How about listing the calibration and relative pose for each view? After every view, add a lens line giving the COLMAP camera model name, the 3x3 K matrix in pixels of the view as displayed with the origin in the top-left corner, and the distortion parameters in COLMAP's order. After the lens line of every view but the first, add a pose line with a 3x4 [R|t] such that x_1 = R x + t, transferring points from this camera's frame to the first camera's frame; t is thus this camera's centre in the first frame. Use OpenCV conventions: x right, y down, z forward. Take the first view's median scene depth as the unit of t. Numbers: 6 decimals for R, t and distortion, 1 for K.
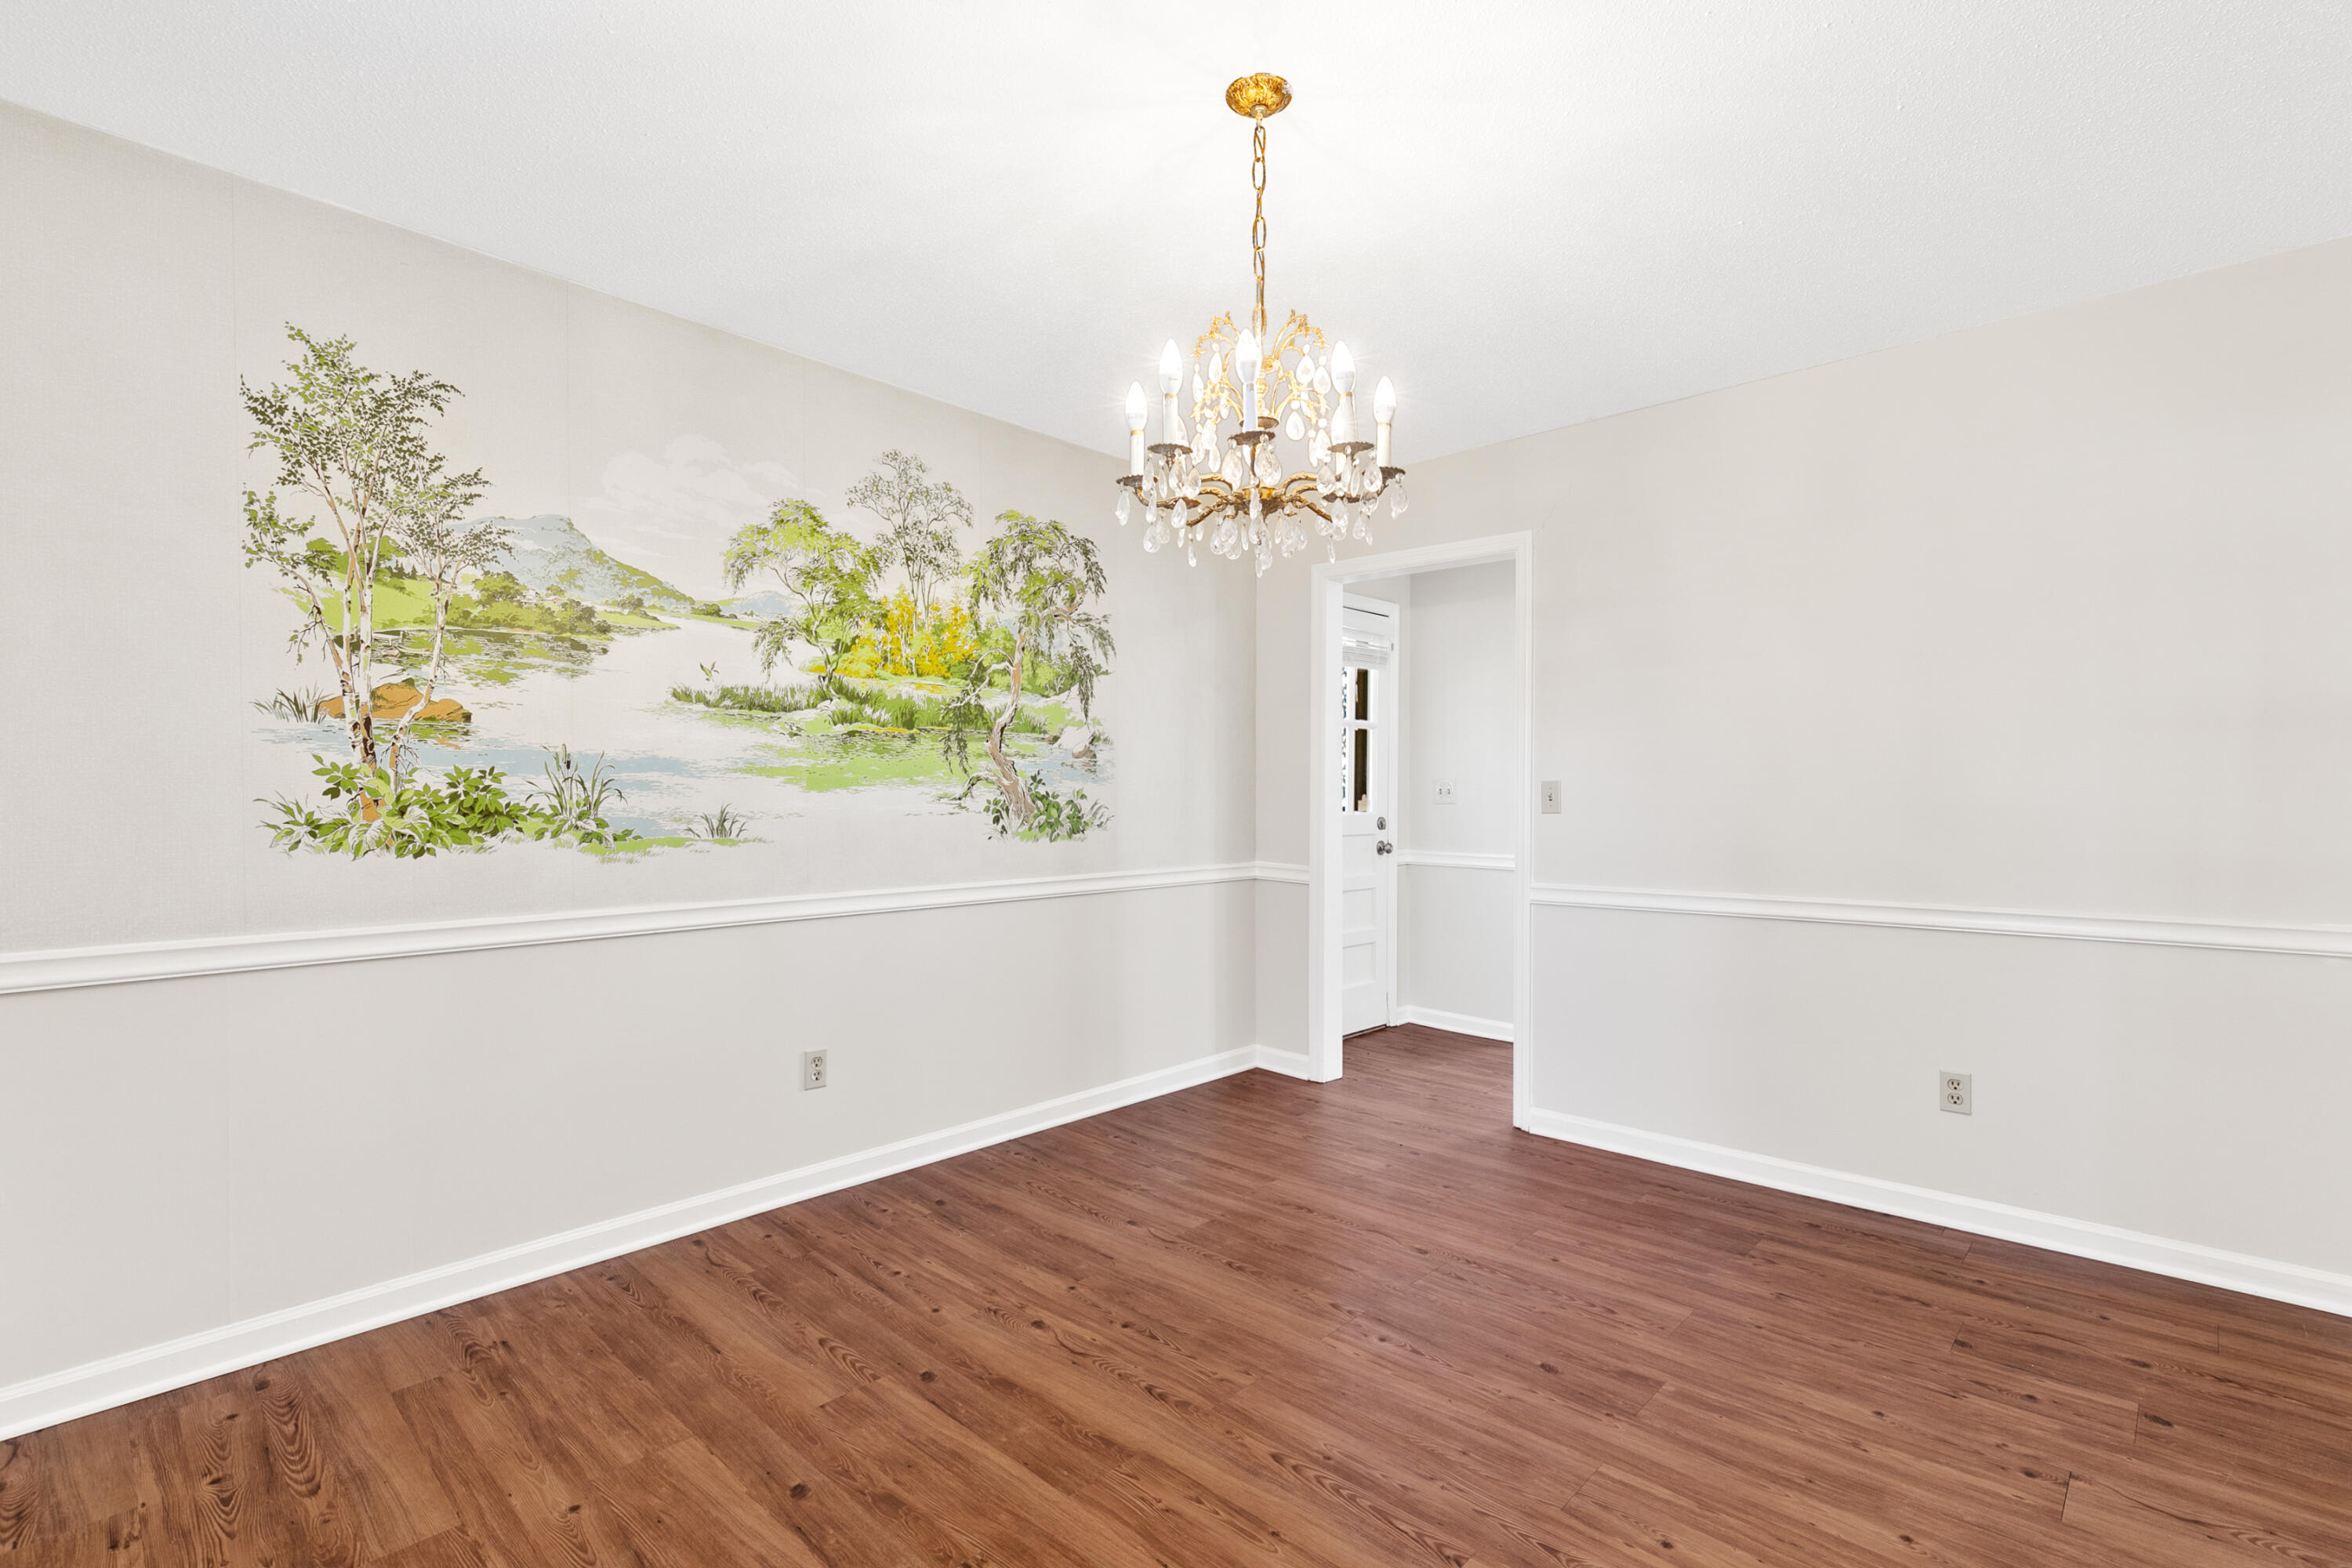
lens RADIAL K [[1079.5, 0, 1178.5], [0, 1079.5, 802.5], [0, 0, 1]] dist [0.011361, -0.000804]
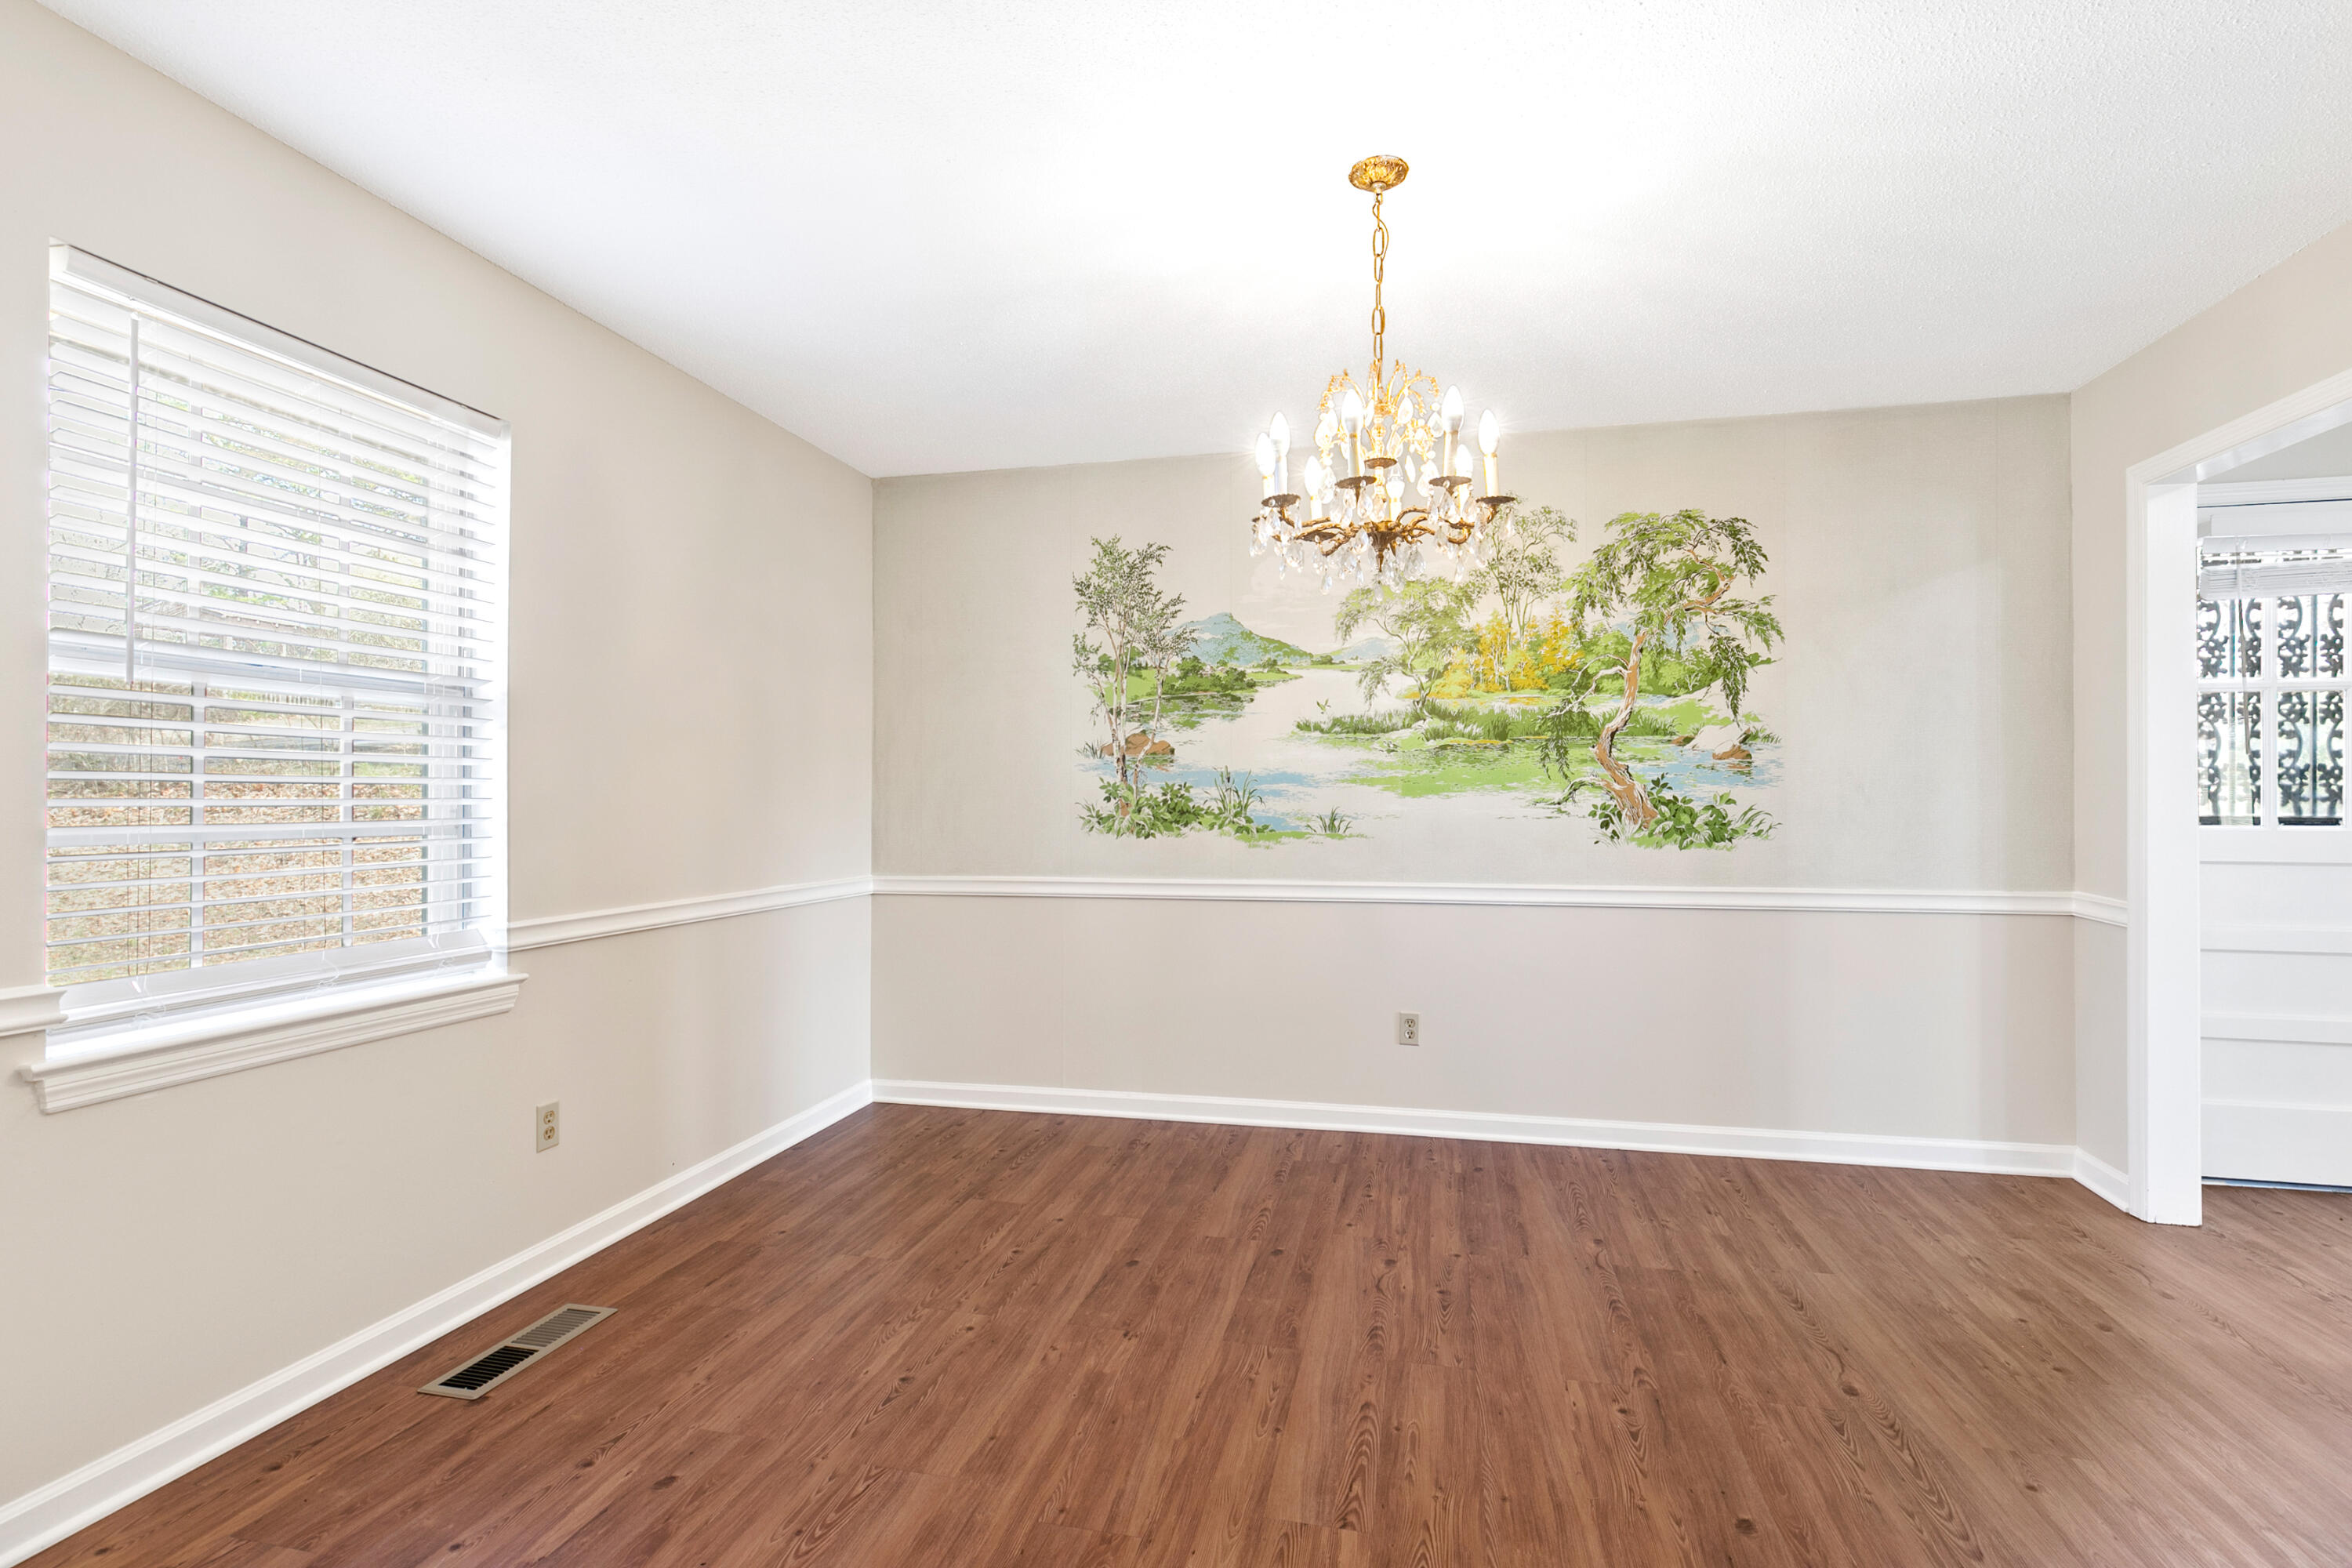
lens RADIAL K [[1097.4, 0, 1179.8], [0, 1097.4, 779.3], [0, 0, 1]] dist [0.000960, -0.000905]
pose [[0.499841, -0.018019, -0.865930, 0.640617], [-0.004769, 0.999711, -0.023556, 0.000010], [0.866104, 0.015903, 0.499611, 0.181484]]
